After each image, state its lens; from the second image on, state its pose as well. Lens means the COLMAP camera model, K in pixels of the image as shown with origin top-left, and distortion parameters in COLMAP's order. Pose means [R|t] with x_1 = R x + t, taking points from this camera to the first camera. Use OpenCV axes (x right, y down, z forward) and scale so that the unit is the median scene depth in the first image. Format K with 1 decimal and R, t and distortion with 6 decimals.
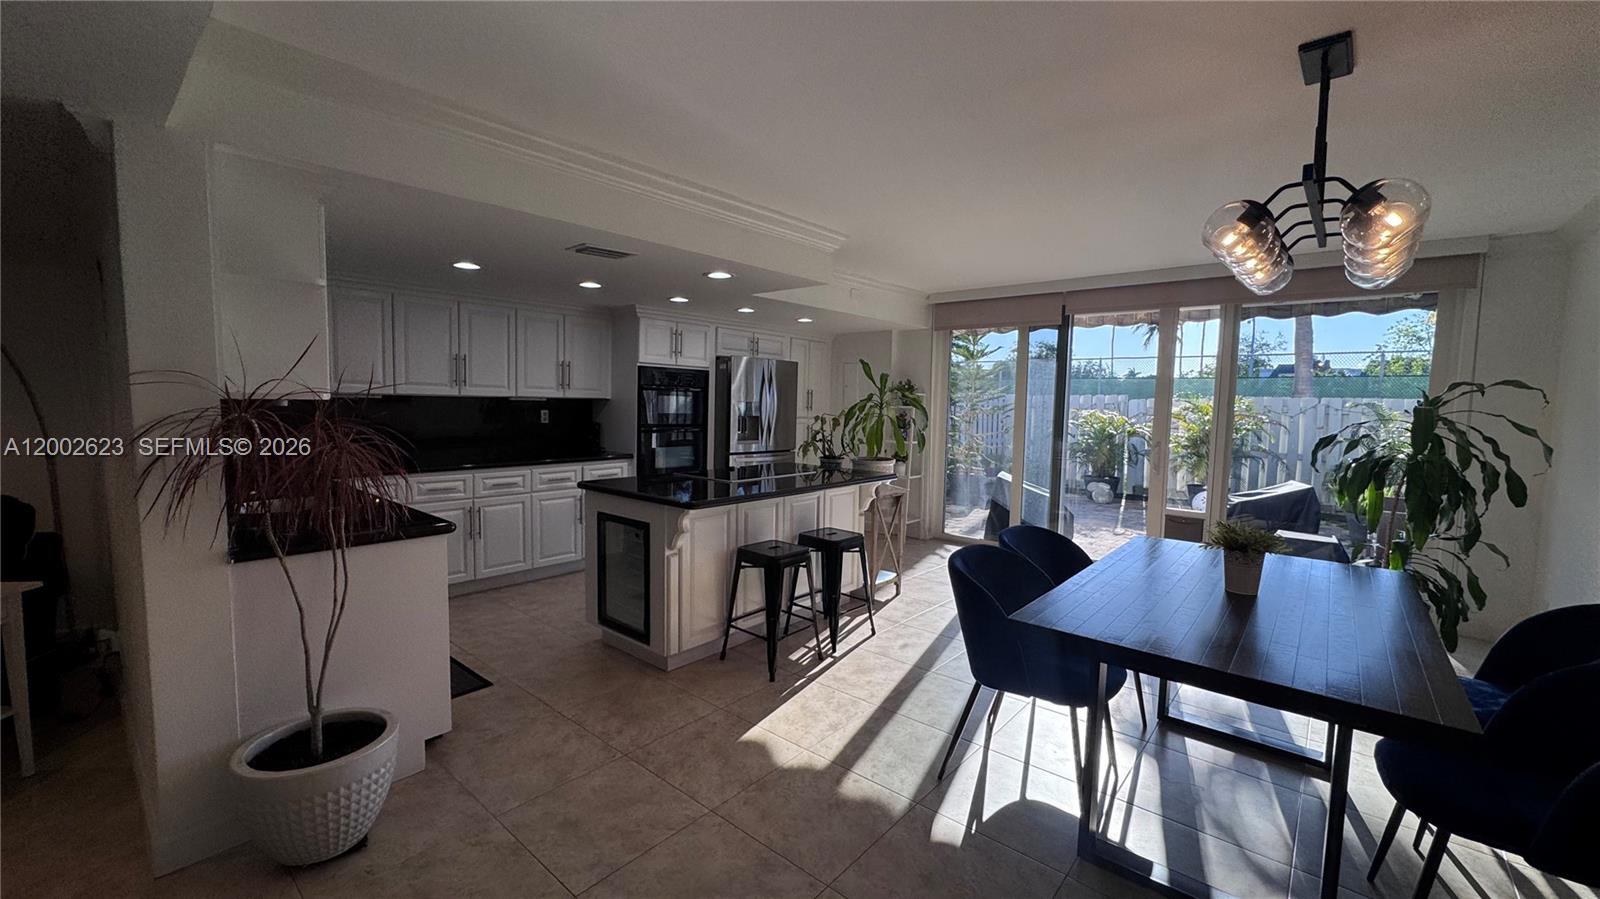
lens RADIAL K [[636.1, 0, 797.6], [0, 636.1, 447.7], [0, 0, 1]] dist [-0.004135, 0.000784]
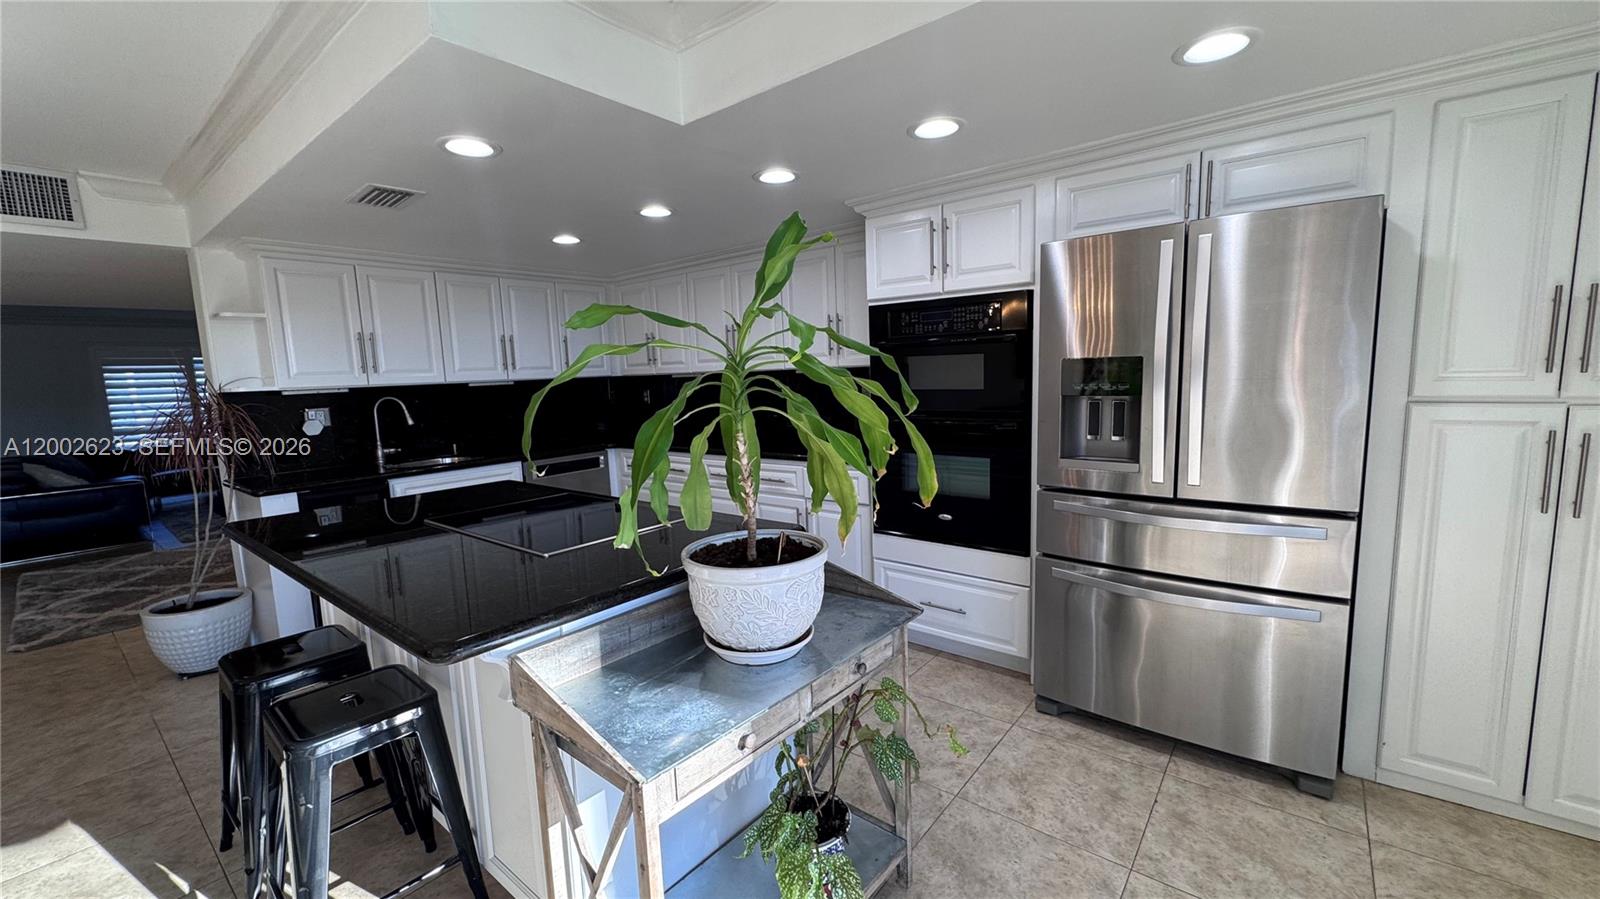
lens RADIAL K [[636.1, 0, 796.7], [0, 636.1, 449.8], [0, 0, 1]] dist [-0.004135, 0.000784]
pose [[0.035925, 0.100412, -0.994297, 0.428239], [-0.036701, 0.994401, 0.099096, -0.071484], [0.998680, 0.032932, 0.039409, 1.191018]]
